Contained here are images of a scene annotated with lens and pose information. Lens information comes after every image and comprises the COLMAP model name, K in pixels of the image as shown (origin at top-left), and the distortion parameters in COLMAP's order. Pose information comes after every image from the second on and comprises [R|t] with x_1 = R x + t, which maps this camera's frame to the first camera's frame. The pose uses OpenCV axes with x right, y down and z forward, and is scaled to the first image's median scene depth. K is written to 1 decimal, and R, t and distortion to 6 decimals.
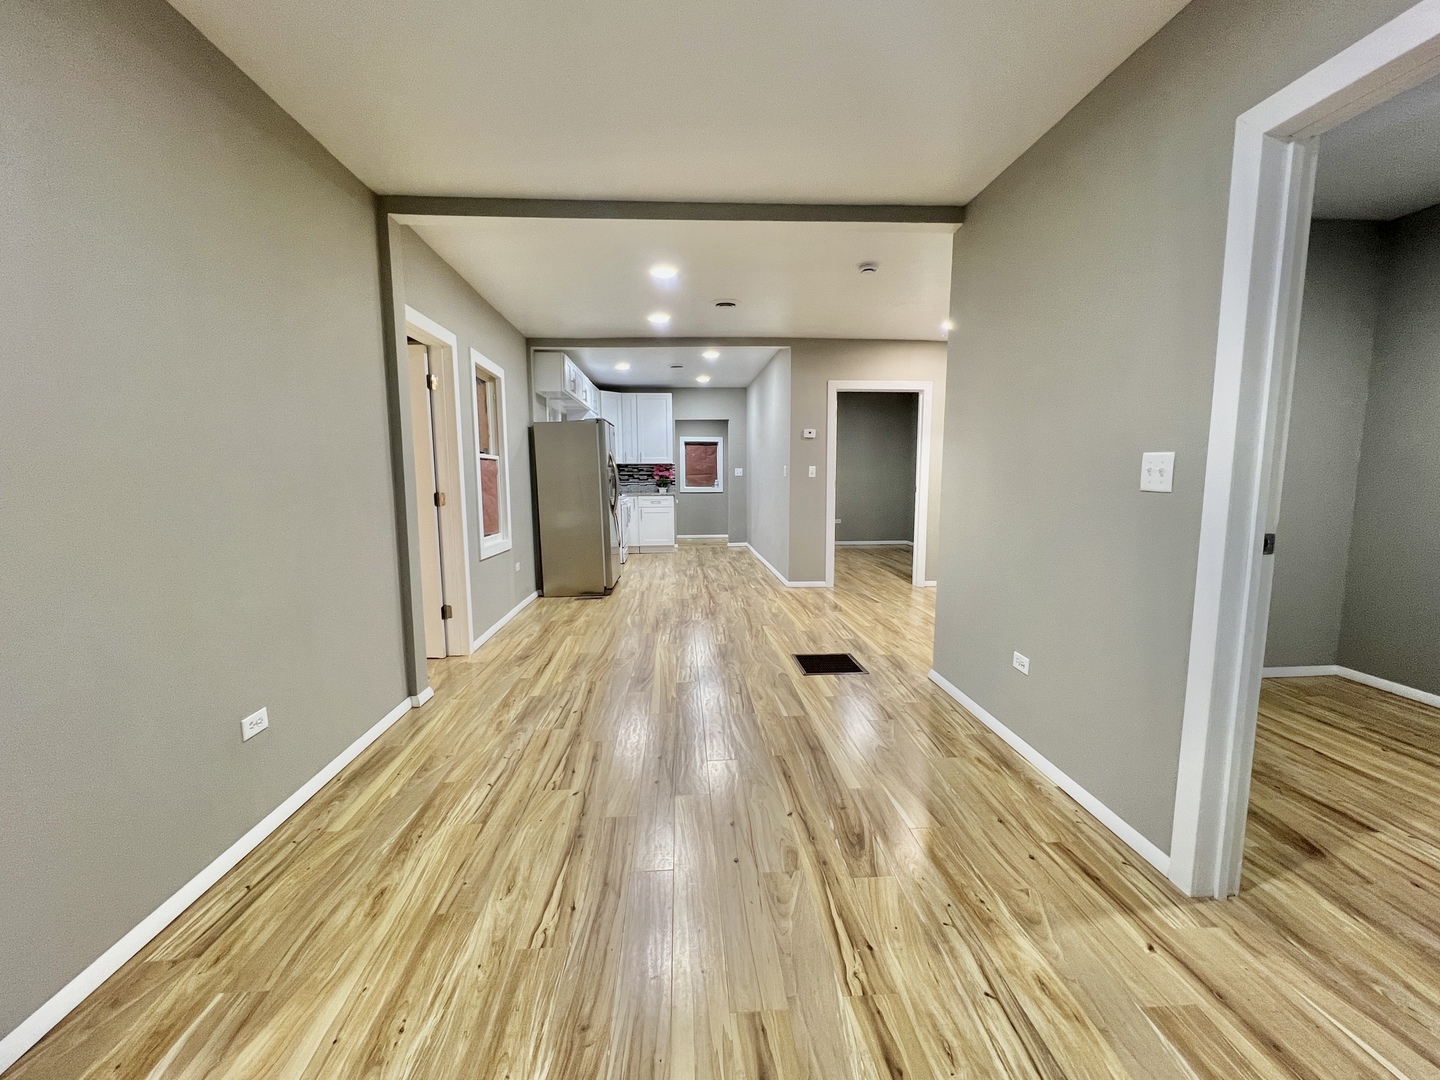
lens RADIAL K [[609.4, 0, 717.4], [0, 609.4, 540.7], [0, 0, 1]] dist [-0.001468, 0.000451]
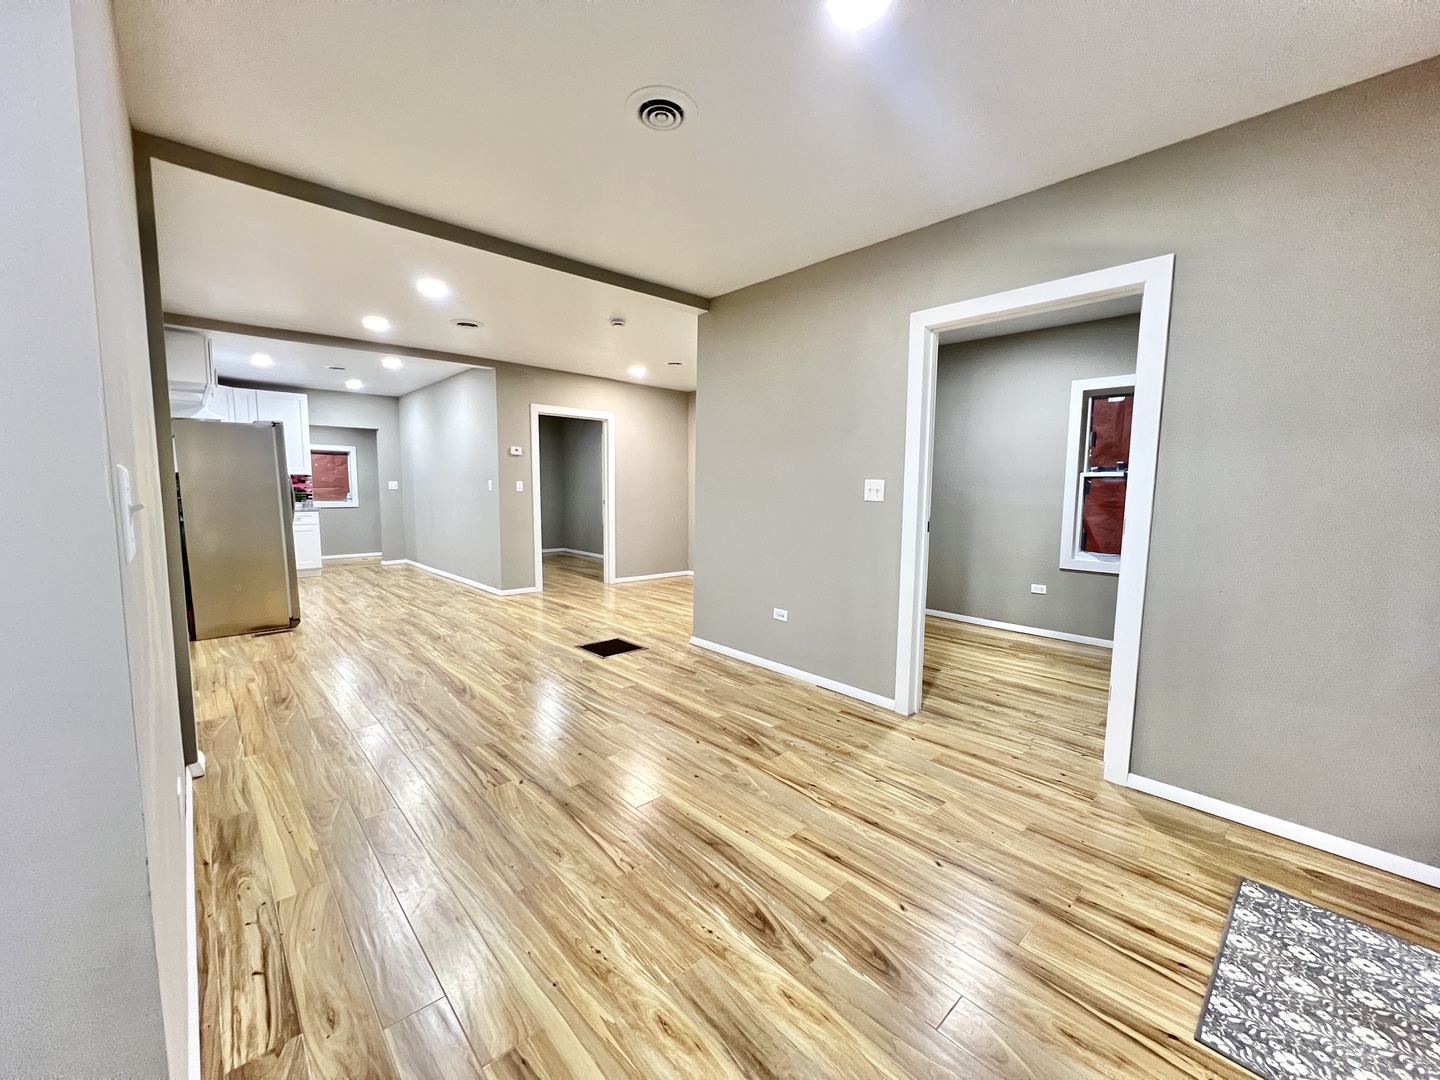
lens RADIAL K [[574.4, 0, 720.4], [0, 574.4, 540.6], [0, 0, 1]] dist [-0.002296, 0.000310]
pose [[0.778296, -0.046825, 0.626149, -0.497269], [0.058685, 0.998275, 0.001708, 0.004015], [-0.625149, 0.035416, 0.779701, -0.029821]]
